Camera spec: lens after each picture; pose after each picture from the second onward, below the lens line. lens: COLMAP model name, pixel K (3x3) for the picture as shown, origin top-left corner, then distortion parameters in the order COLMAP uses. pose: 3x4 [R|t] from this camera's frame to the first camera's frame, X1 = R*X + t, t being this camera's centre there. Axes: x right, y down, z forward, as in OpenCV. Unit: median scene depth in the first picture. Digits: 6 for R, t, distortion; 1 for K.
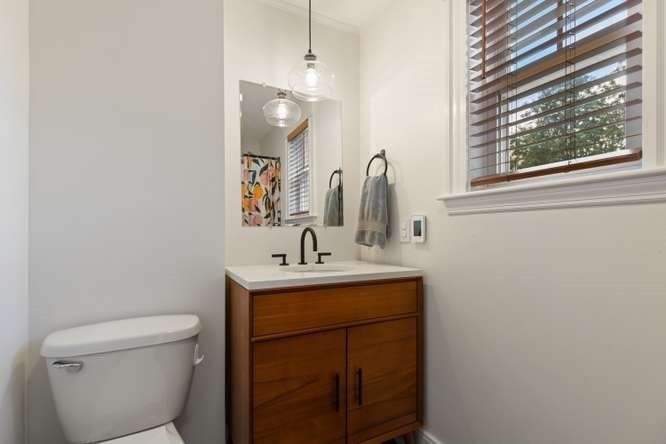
lens RADIAL K [[301.6, 0, 333.9], [0, 301.6, 226.5], [0, 0, 1]] dist [0.003490, -0.000855]
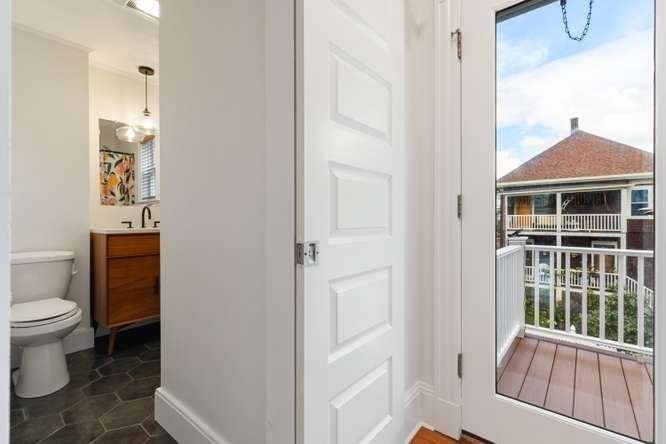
lens RADIAL K [[301.6, 0, 331.3], [0, 301.6, 218.4], [0, 0, 1]] dist [0.003490, -0.000855]
pose [[0.931138, 0.006568, 0.364608, 0.159478], [-0.012854, 0.999808, 0.014817, 0.019555], [-0.364441, -0.018484, 0.931043, -0.592008]]
